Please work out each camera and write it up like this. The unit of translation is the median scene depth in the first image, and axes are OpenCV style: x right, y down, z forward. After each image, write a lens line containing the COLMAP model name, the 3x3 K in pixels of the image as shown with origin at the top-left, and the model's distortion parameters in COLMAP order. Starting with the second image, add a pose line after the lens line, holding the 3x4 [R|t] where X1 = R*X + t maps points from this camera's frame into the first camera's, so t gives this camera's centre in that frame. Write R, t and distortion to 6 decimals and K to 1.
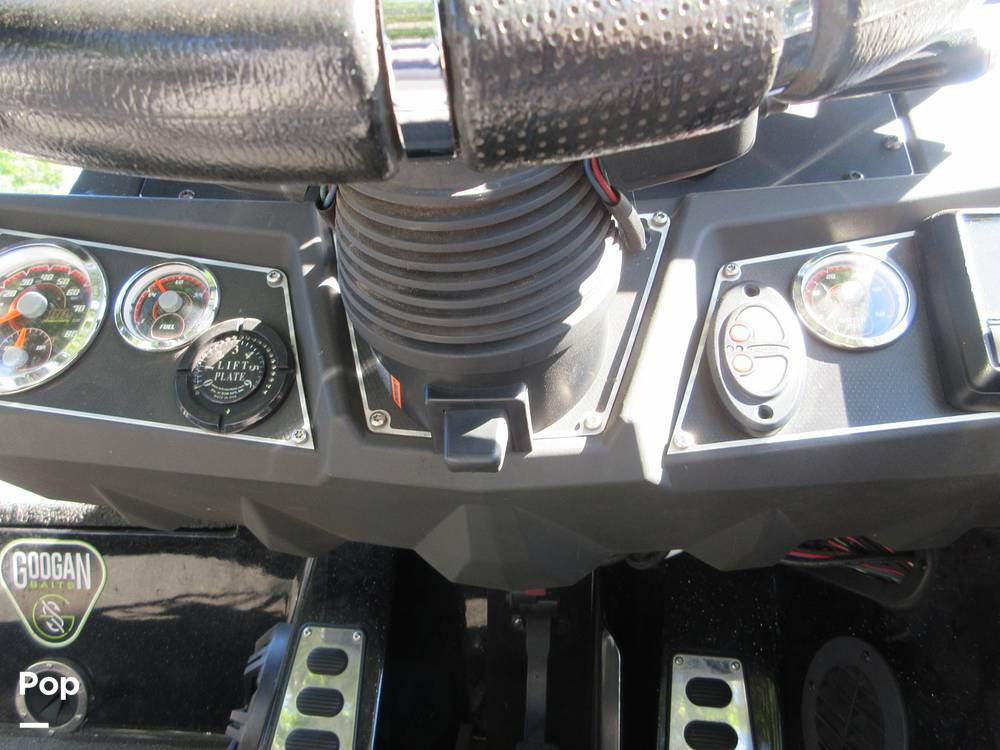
lens RADIAL K [[739.2, 0, 499.3], [0, 739.2, 365.2], [0, 0, 1]] dist [-0.002428, 0.005209]
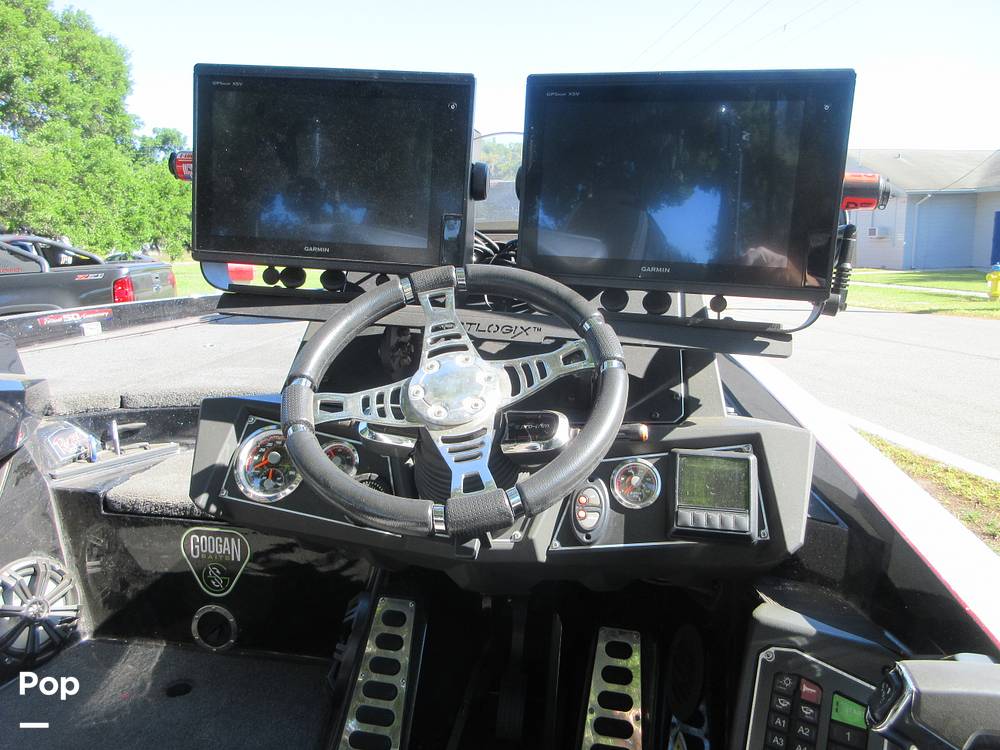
lens RADIAL K [[739.2, 0, 499.3], [0, 739.2, 365.2], [0, 0, 1]] dist [-0.002428, 0.005209]
pose [[0.997343, 0.036764, -0.062898, 0.092602], [-0.032903, 0.997573, 0.061359, -0.291250], [0.065001, -0.059127, 0.996132, -0.639152]]
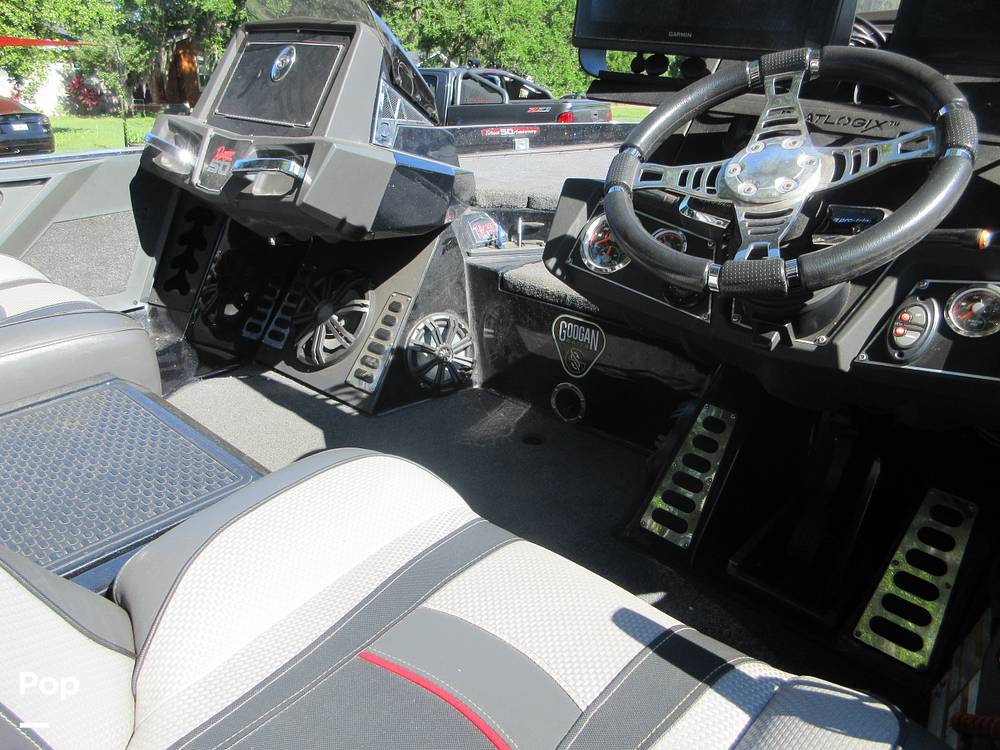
lens RADIAL K [[741.2, 0, 500.0], [0, 741.2, 359.4], [0, 0, 1]] dist [0.001185, 0.010194]
pose [[0.806153, 0.254435, -0.534210, 0.269936], [-0.112924, 0.952390, 0.283198, -0.196862], [0.580832, -0.167976, 0.796504, -0.703907]]
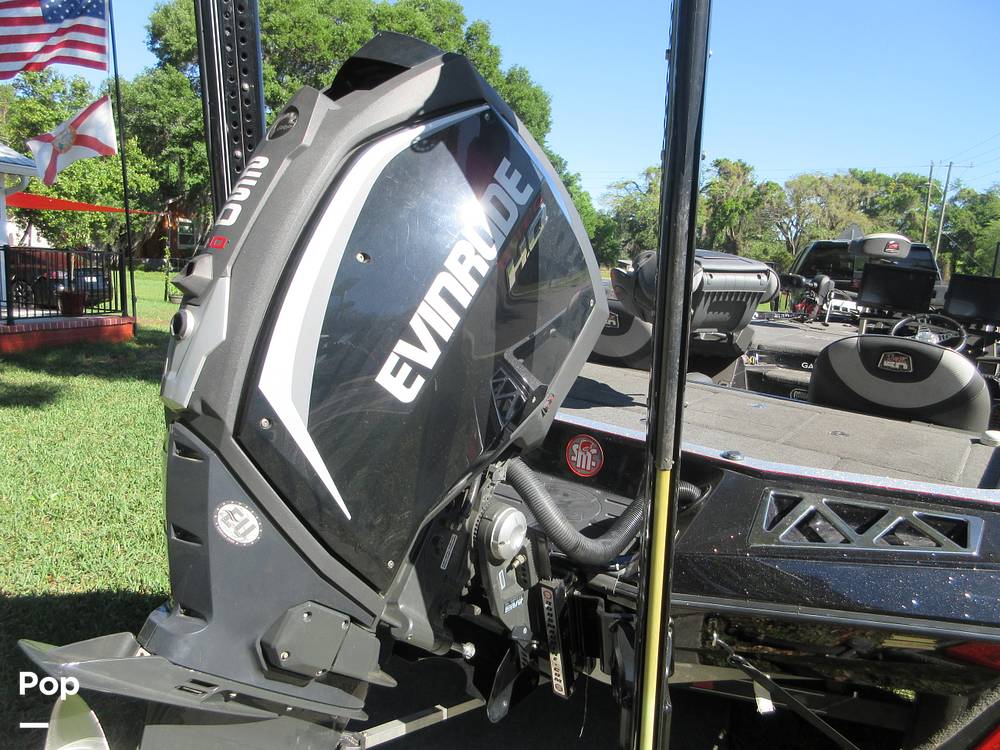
lens RADIAL K [[734.0, 0, 500.0], [0, 734.0, 360.5], [0, 0, 1]] dist [0.004714, 0.005942]
pose [[0.860721, 0.166730, -0.481000, -0.087068], [-0.152597, 0.985899, 0.068682, 0.040985], [0.485669, 0.014283, 0.874026, -5.257477]]
